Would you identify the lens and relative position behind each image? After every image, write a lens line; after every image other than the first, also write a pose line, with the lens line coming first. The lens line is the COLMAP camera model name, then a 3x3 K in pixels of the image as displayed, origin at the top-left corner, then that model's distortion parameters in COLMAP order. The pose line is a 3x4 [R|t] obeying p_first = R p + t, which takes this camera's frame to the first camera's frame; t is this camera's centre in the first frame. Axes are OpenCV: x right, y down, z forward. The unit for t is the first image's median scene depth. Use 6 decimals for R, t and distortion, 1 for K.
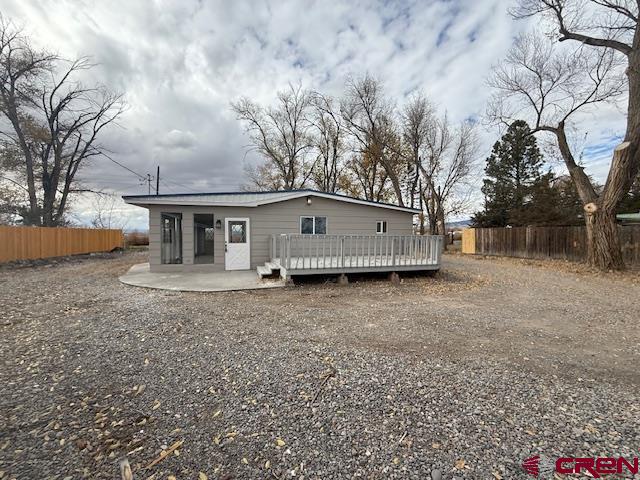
lens RADIAL K [[252.7, 0, 318.3], [0, 252.7, 240.0], [0, 0, 1]] dist [0.001342, 0.000041]
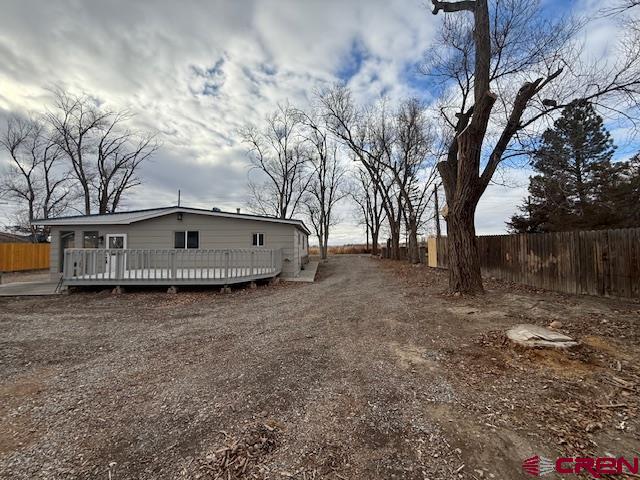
lens RADIAL K [[237.1, 0, 320.7], [0, 237.1, 251.4], [0, 0, 1]] dist [0.029005, -0.000013]
pose [[0.965202, -0.003363, -0.261484, 0.747516], [0.004436, 0.999984, 0.003510, -0.006157], [0.261468, -0.004548, 0.965201, 0.142830]]
